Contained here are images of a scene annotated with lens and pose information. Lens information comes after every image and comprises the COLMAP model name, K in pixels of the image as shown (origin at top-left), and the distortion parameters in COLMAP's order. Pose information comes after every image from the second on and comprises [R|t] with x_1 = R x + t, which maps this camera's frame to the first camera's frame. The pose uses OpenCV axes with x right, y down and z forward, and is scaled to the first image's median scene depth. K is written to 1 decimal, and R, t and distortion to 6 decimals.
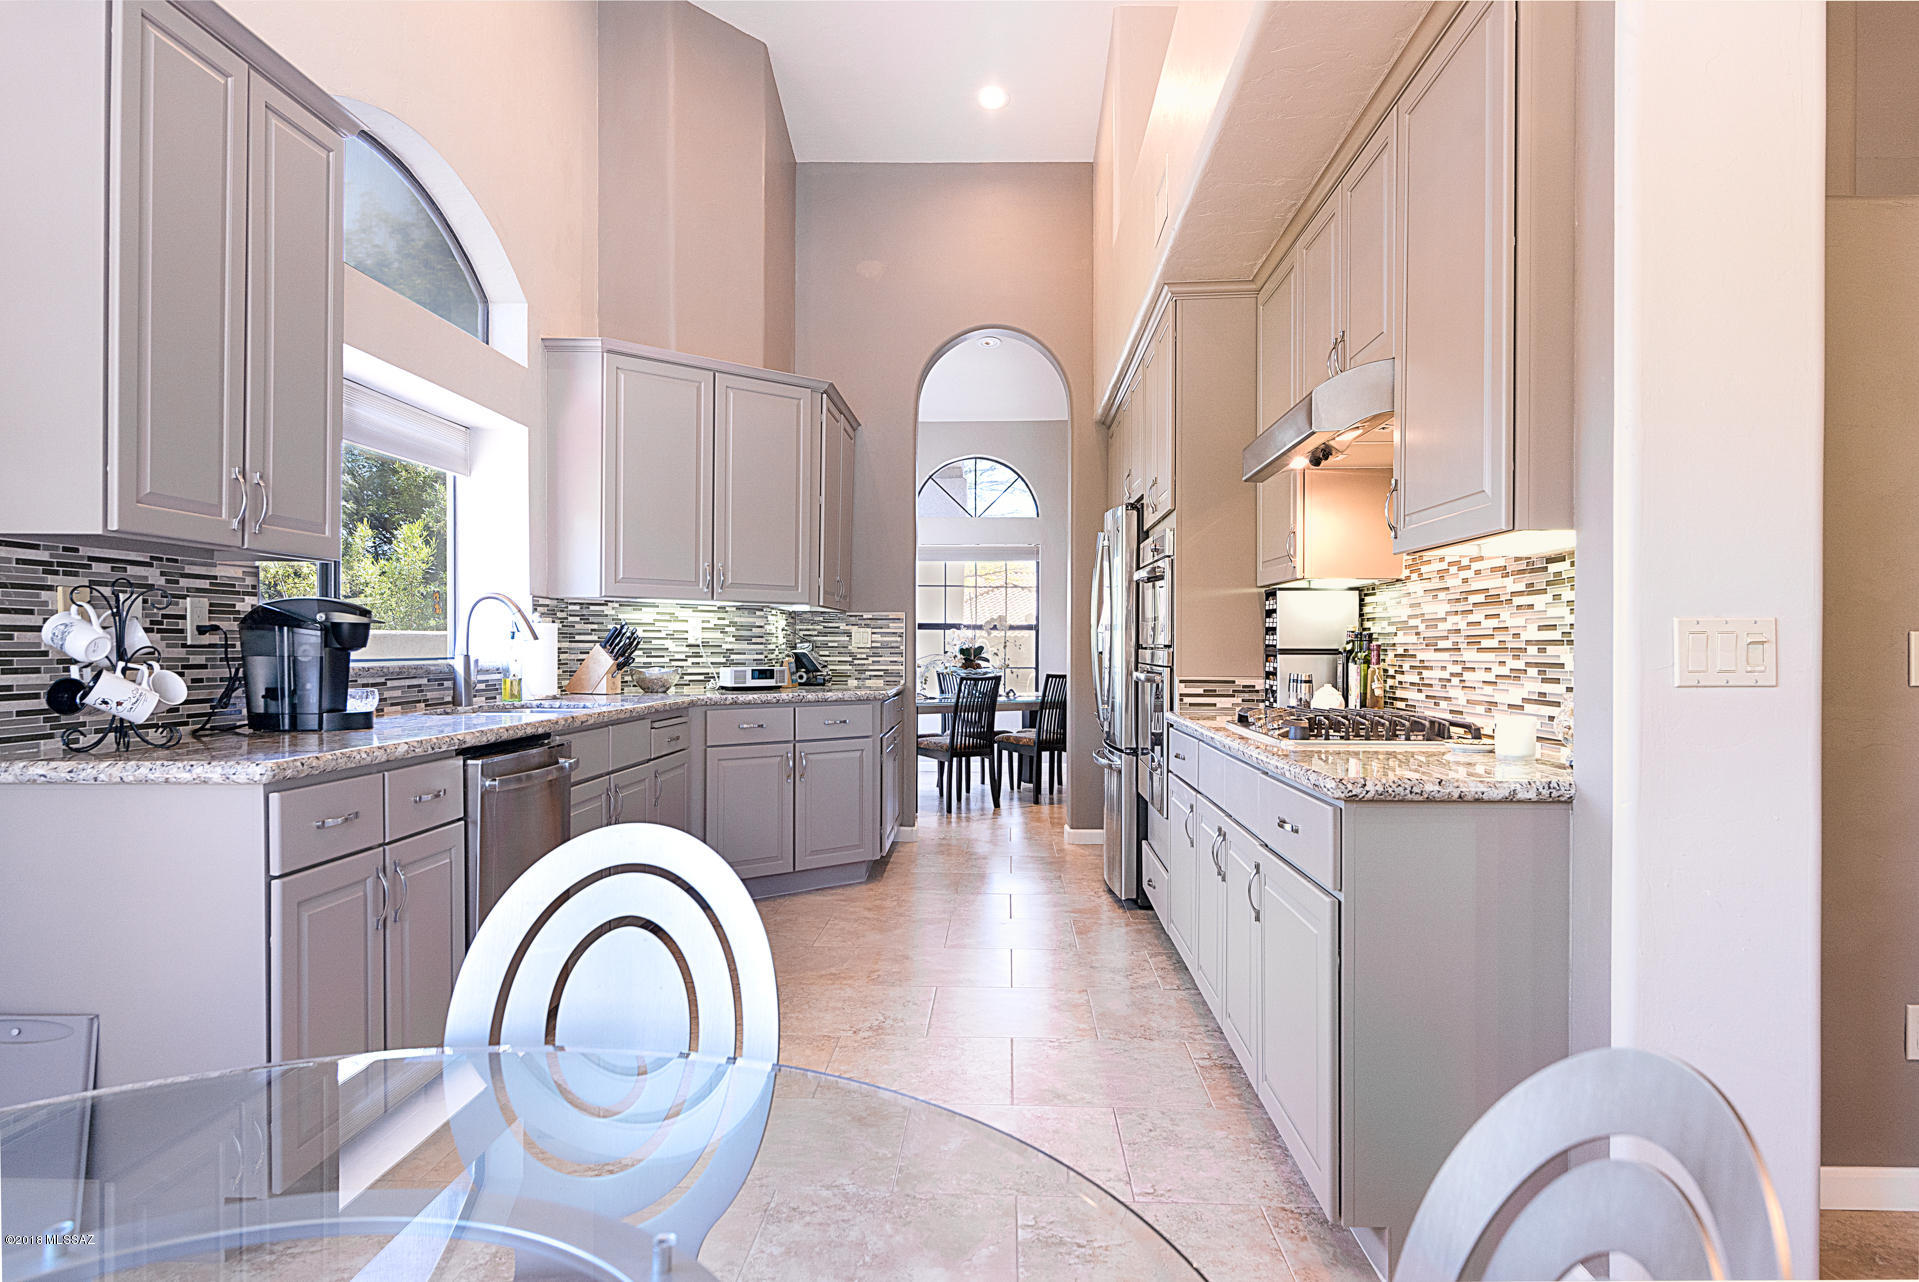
lens RADIAL K [[1228.9, 0, 960.2], [0, 1228.9, 642.1], [0, 0, 1]] dist [-0.001428, 0.001666]
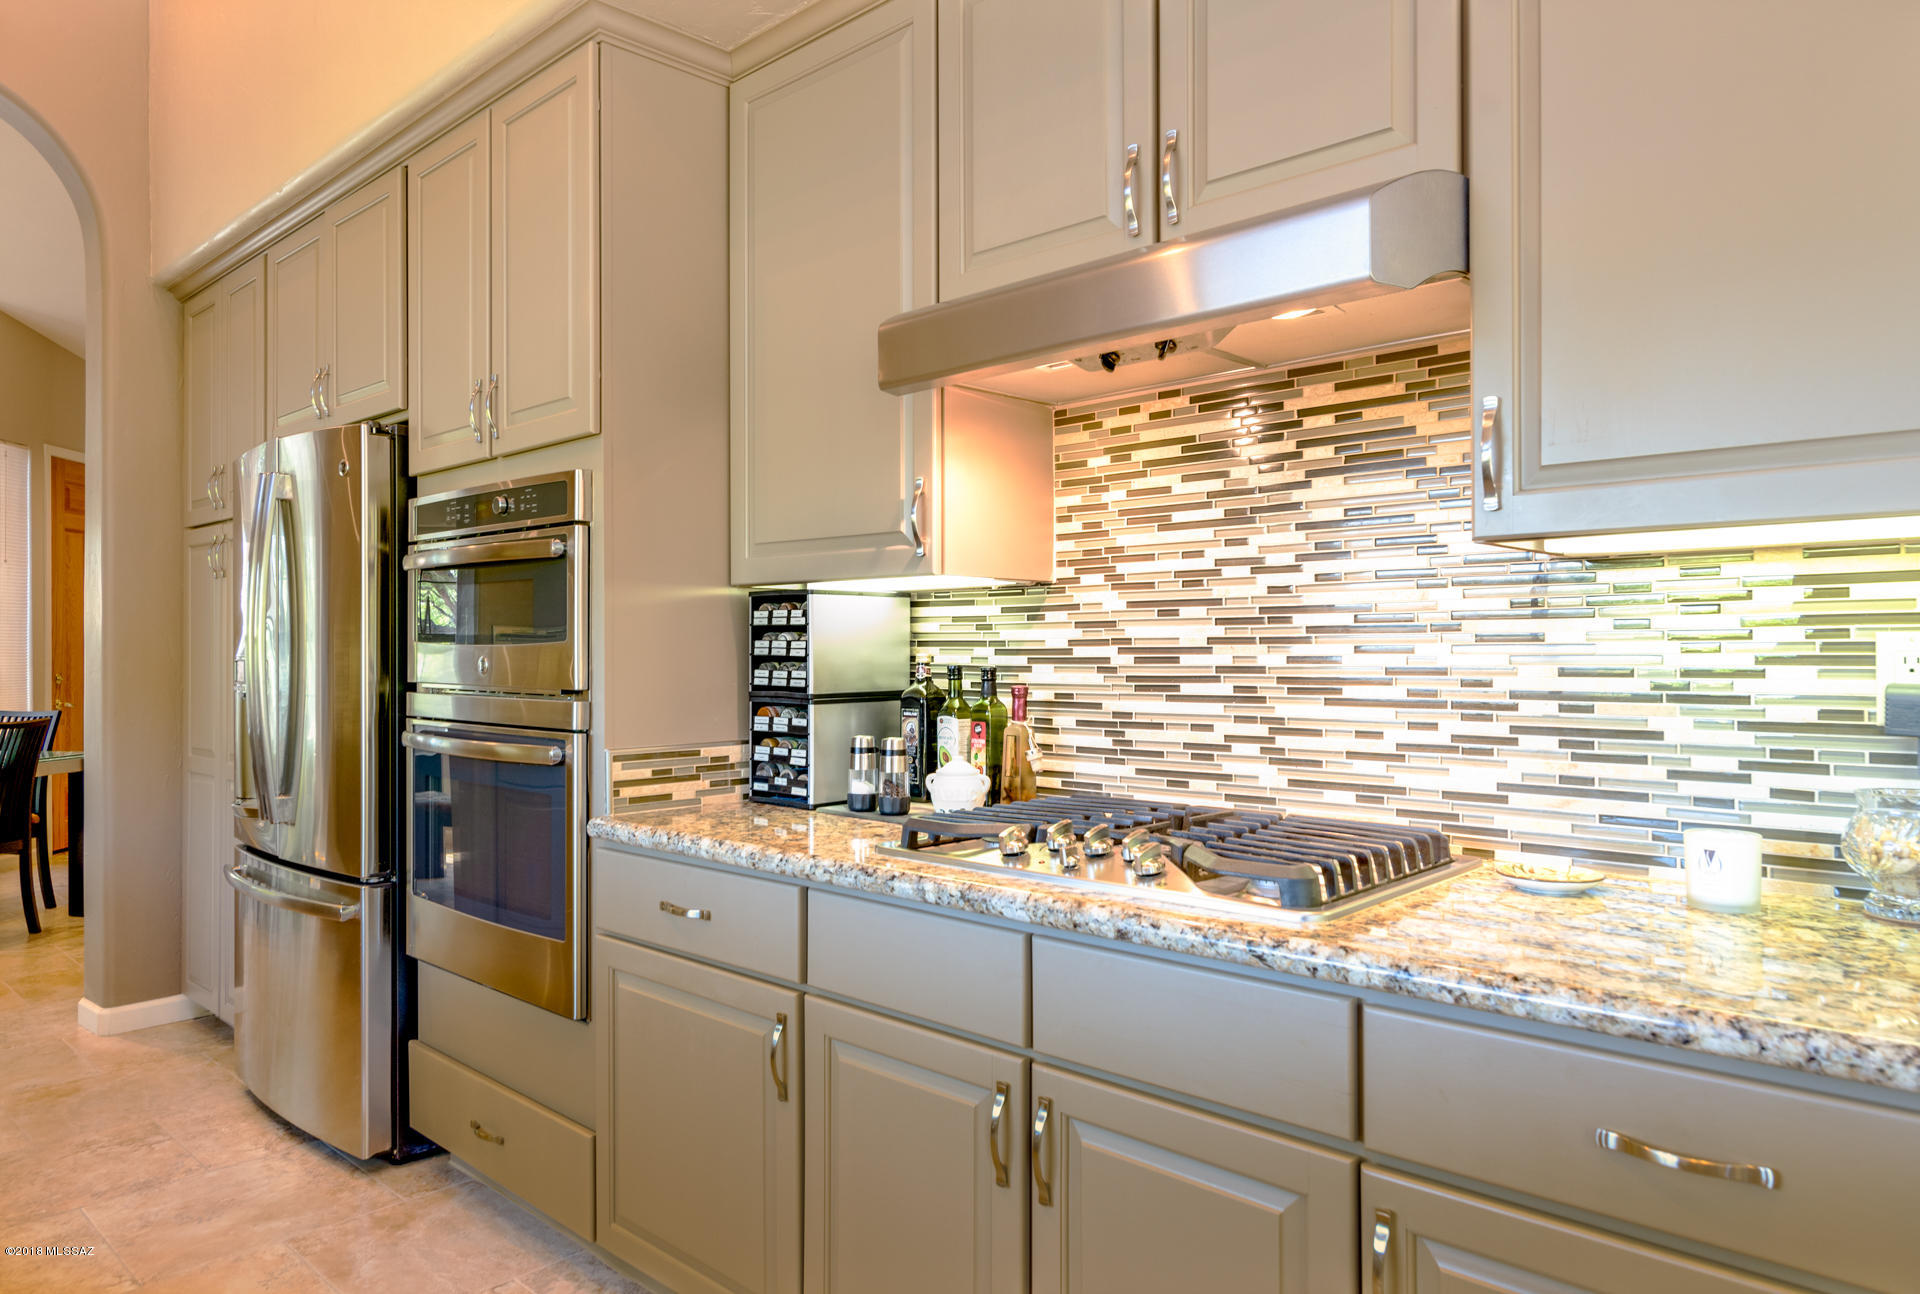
lens RADIAL K [[1229.5, 0, 962.3], [0, 1229.5, 639.2], [0, 0, 1]] dist [-0.001428, 0.001666]
pose [[0.645606, -0.002080, 0.763668, -0.135012], [0.003649, 0.999993, -0.000362, -0.019630], [-0.763662, 0.003020, 0.645609, 0.559895]]
